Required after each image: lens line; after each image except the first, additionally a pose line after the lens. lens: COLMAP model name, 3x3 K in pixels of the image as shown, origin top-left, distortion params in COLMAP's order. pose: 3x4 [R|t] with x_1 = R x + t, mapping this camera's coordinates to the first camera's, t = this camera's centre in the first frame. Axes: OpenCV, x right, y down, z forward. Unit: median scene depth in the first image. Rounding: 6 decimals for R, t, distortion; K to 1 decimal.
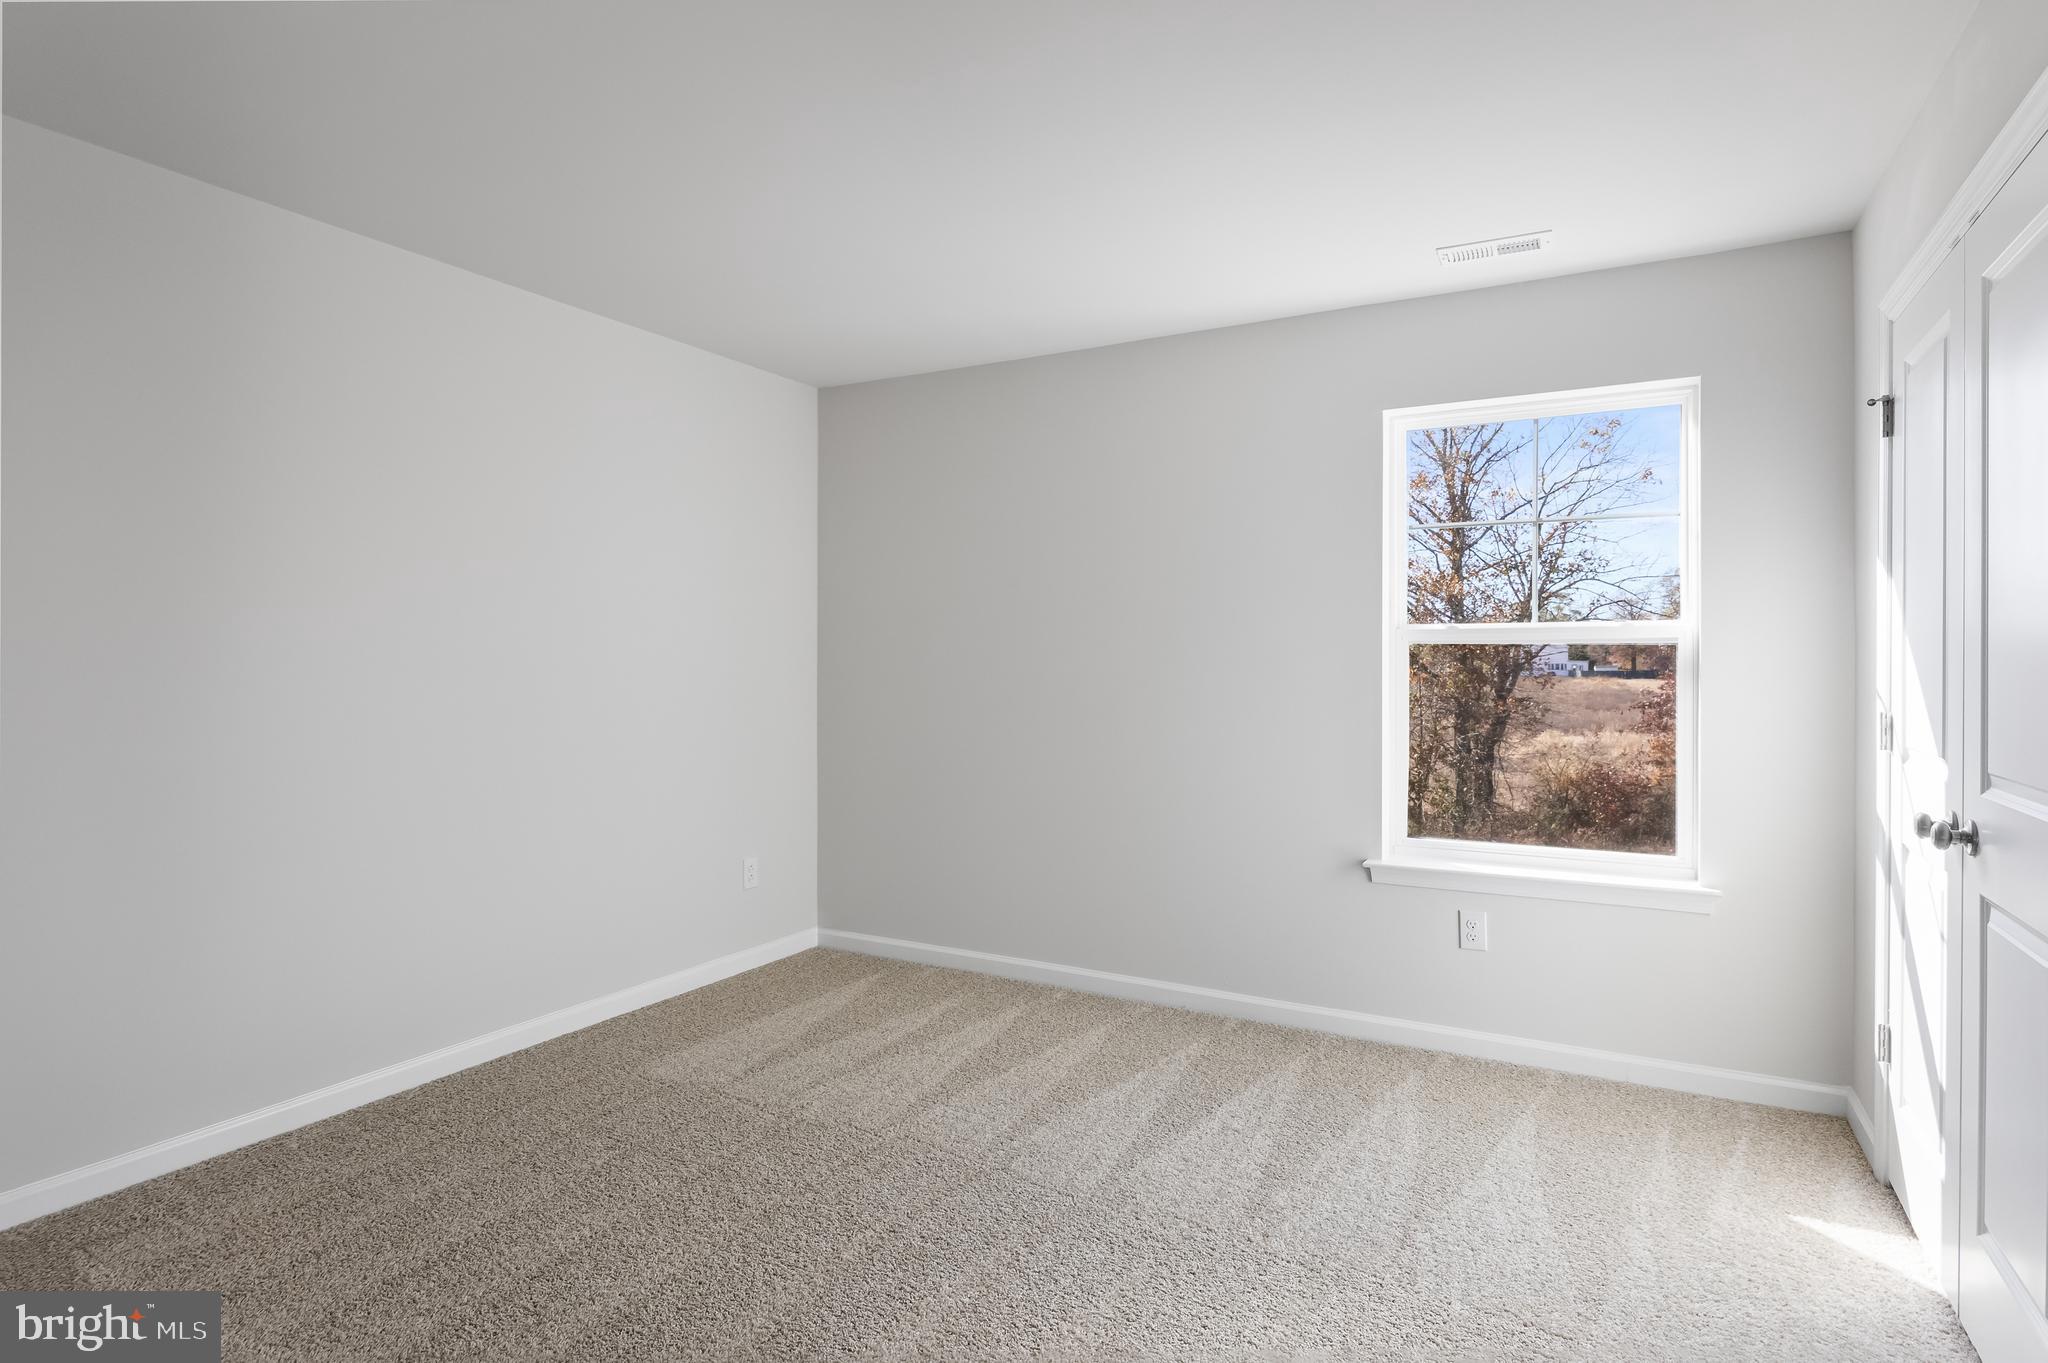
lens RADIAL K [[1089.3, 0, 1024.0], [0, 1089.3, 681.5], [0, 0, 1]] dist [0.000031, 0.000149]
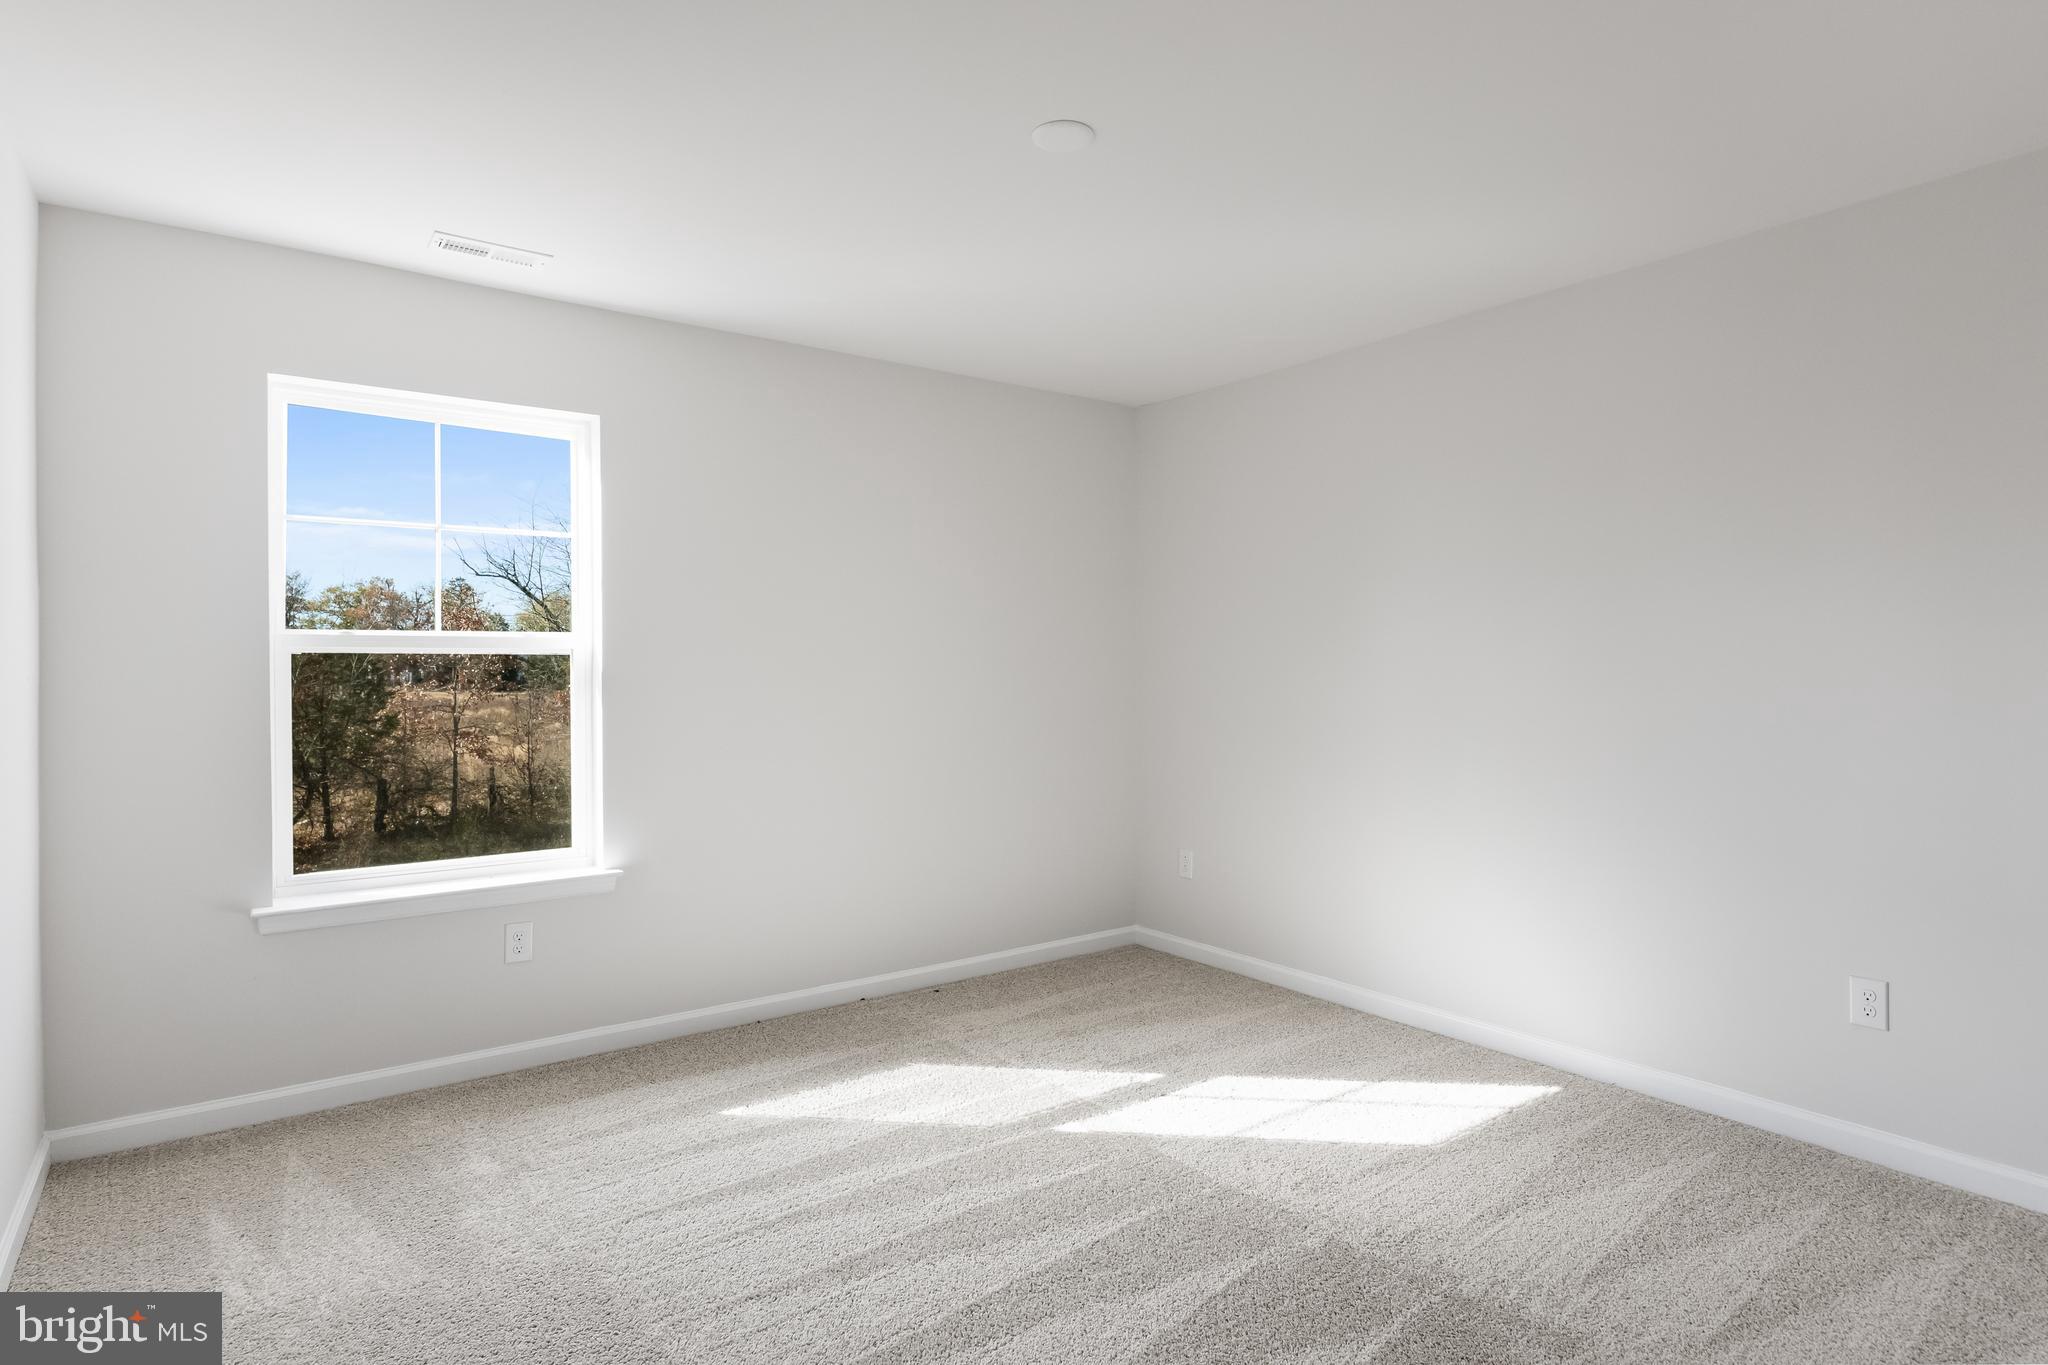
lens RADIAL K [[1089.3, 0, 1024.0], [0, 1089.3, 682.5], [0, 0, 1]] dist [0.000031, 0.000149]
pose [[0.402930, -0.009170, 0.915185, -0.212572], [0.015426, 0.999876, 0.003227, -0.002548], [-0.915101, 0.012817, 0.403021, 0.128353]]
